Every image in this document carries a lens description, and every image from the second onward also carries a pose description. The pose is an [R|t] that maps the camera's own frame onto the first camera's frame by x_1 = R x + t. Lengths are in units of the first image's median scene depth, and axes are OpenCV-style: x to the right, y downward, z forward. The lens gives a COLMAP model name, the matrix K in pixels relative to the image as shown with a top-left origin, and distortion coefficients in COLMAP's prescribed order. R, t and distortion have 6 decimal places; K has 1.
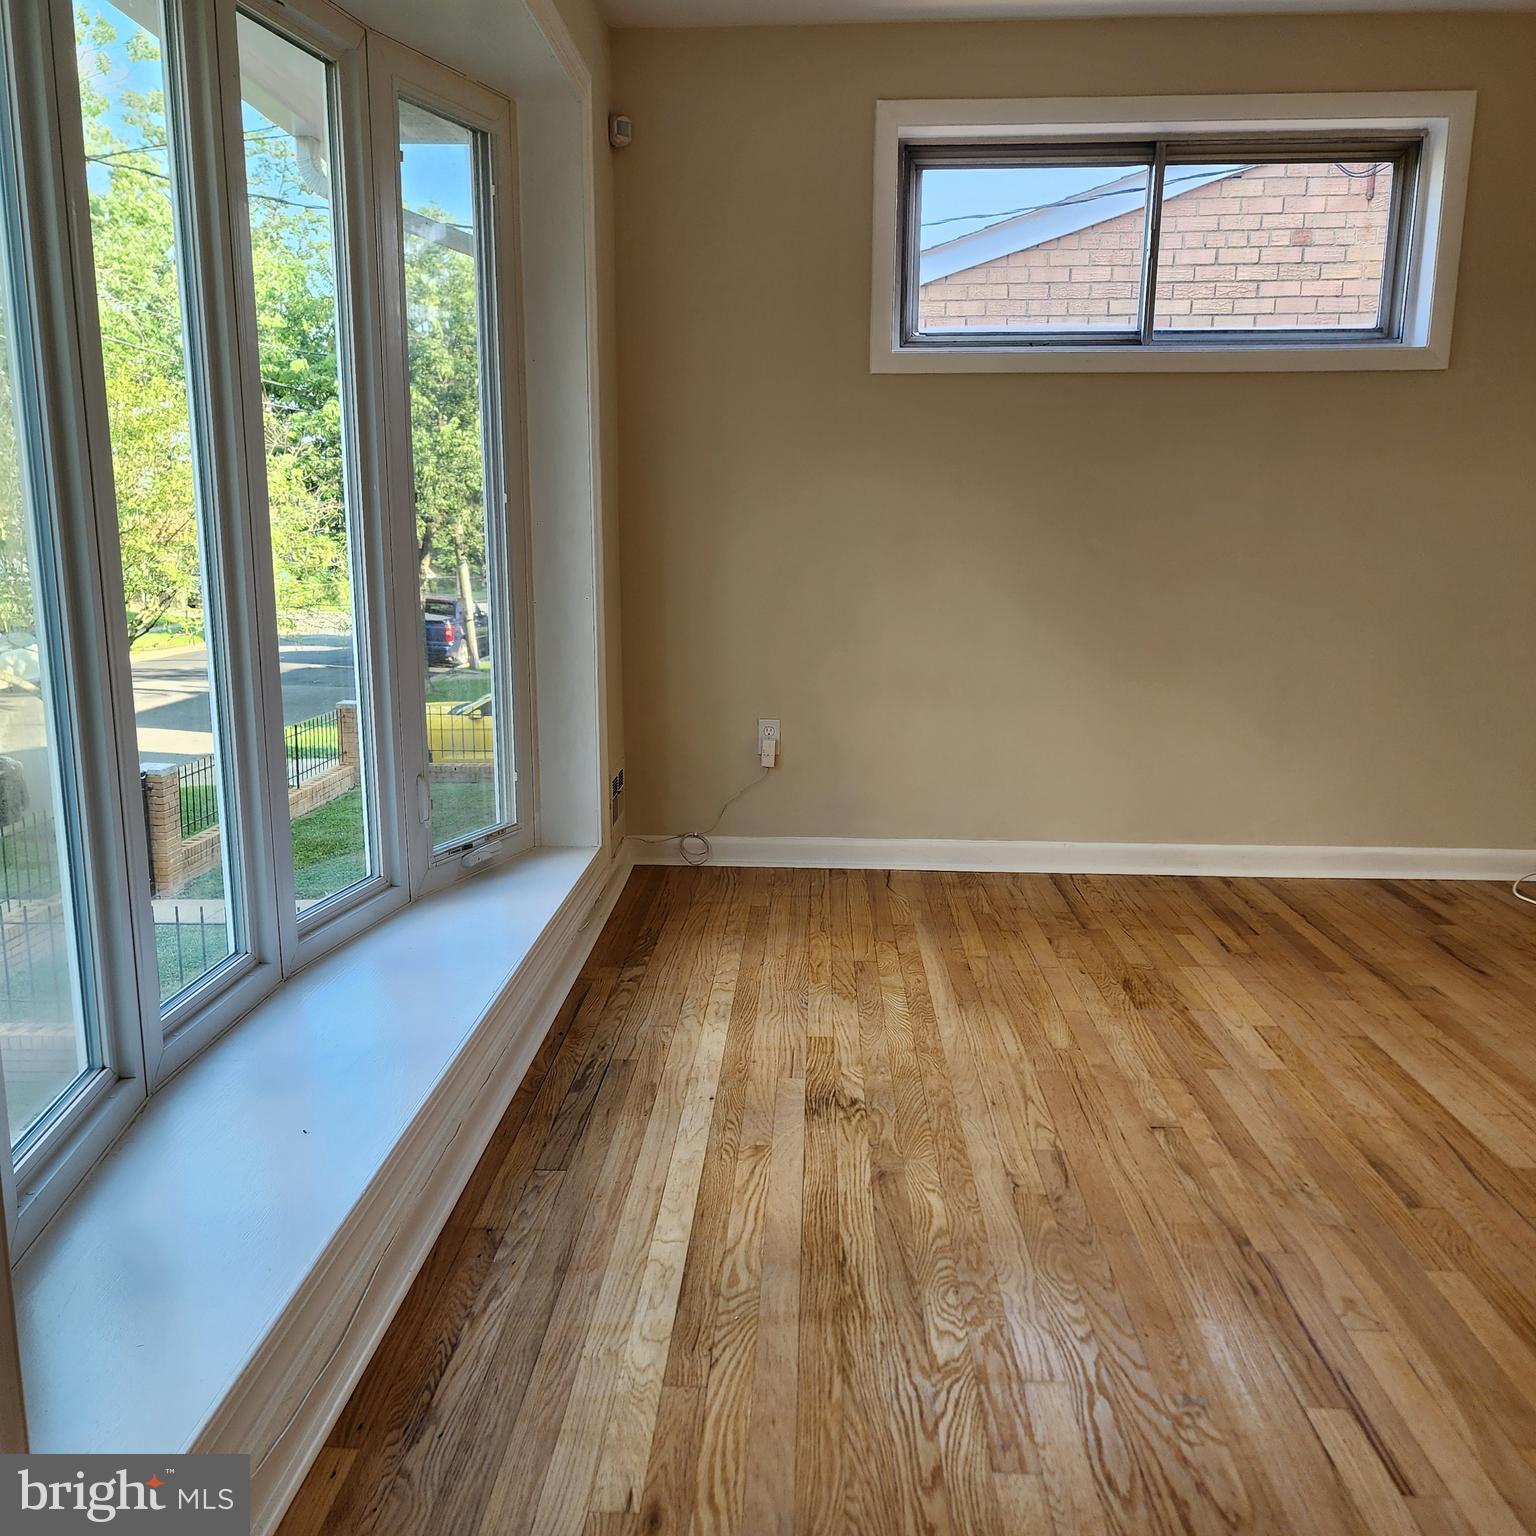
lens RADIAL K [[1352.5, 0, 768.2], [0, 1352.5, 773.5], [0, 0, 1]] dist [0.102691, -0.100068]
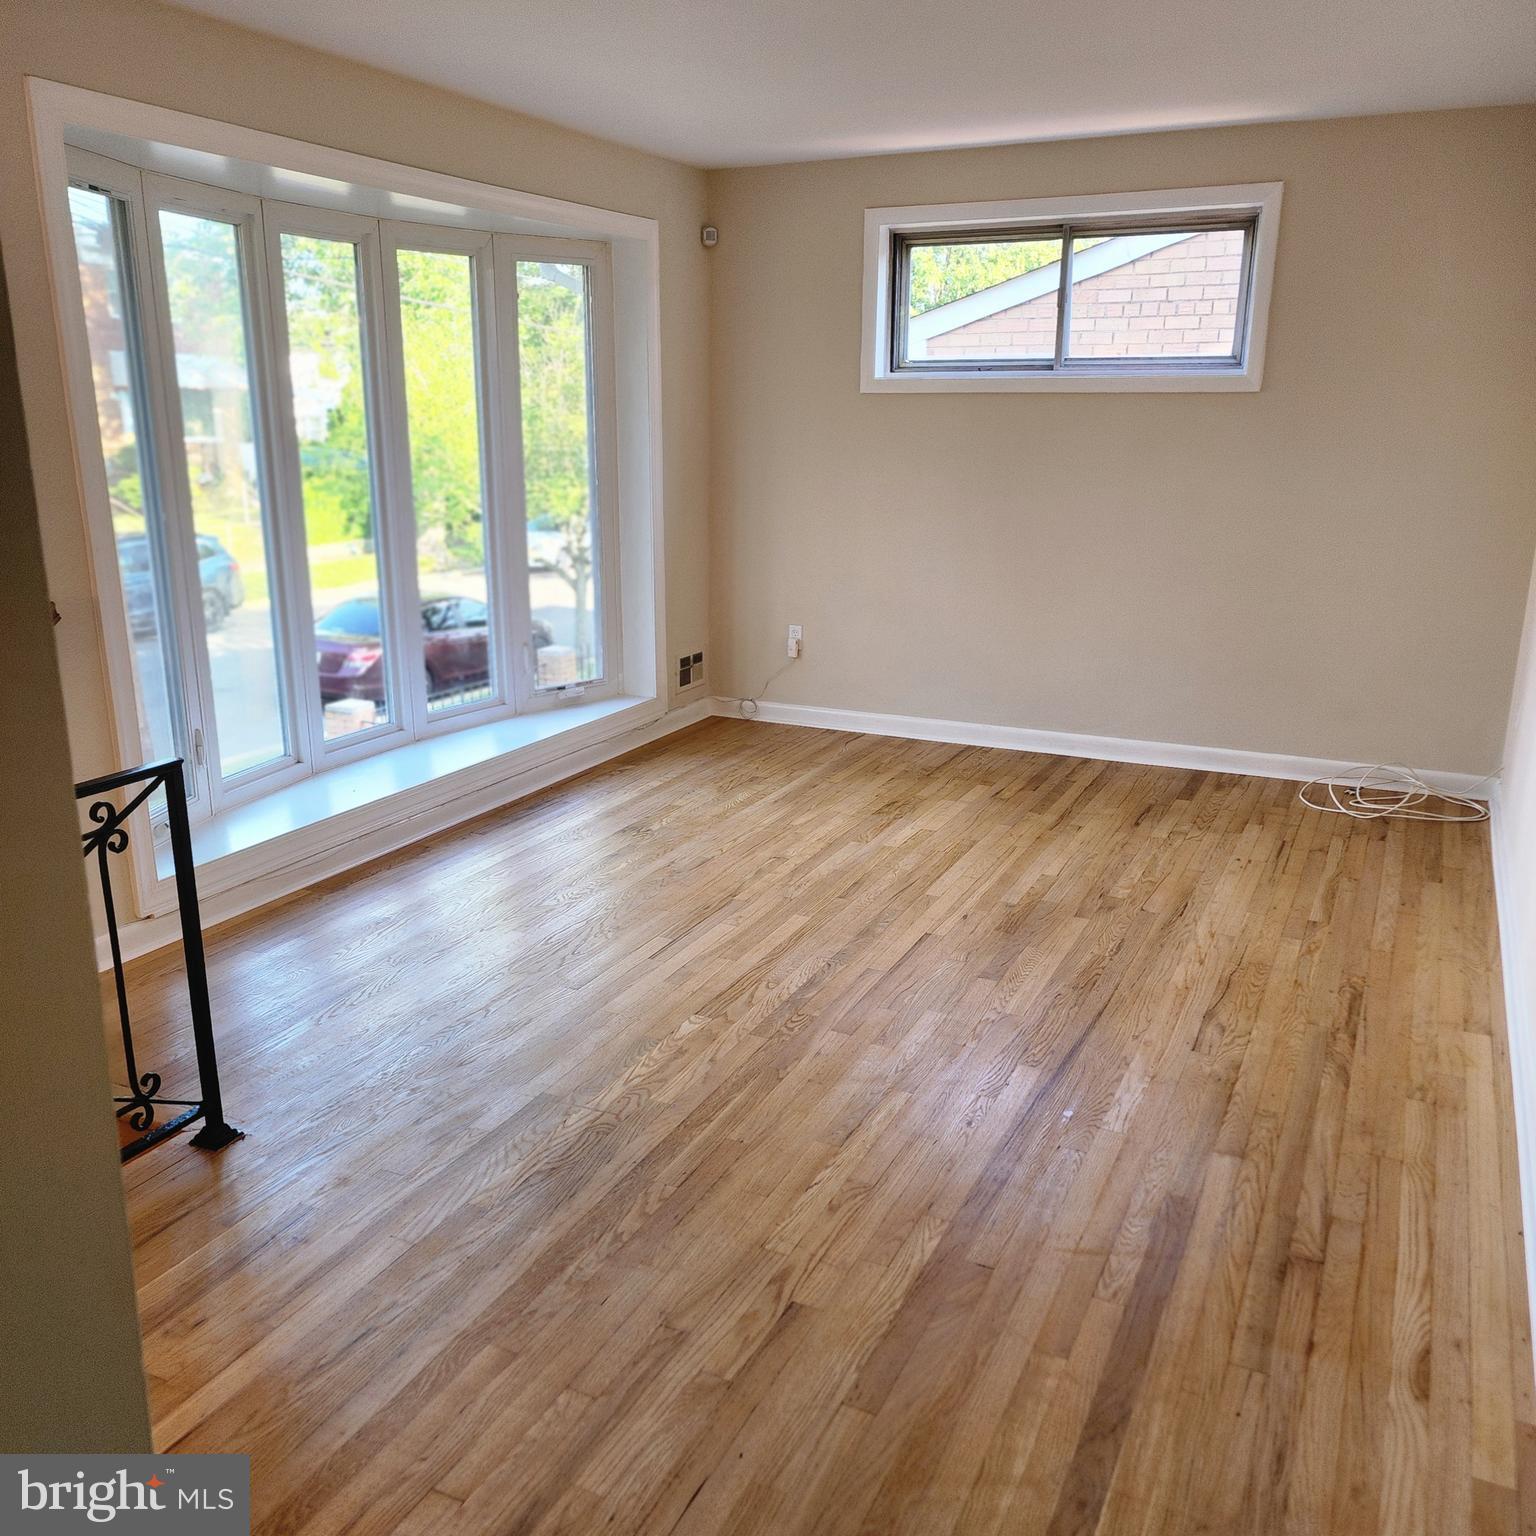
lens RADIAL K [[1352.5, 0, 768.2], [0, 1352.5, 773.5], [0, 0, 1]] dist [0.102691, -0.100068]
pose [[0.919585, 0.102040, -0.379409, 0.630222], [-0.072139, 0.993119, 0.092249, -0.015239], [0.386211, -0.057461, 0.920619, -0.450689]]
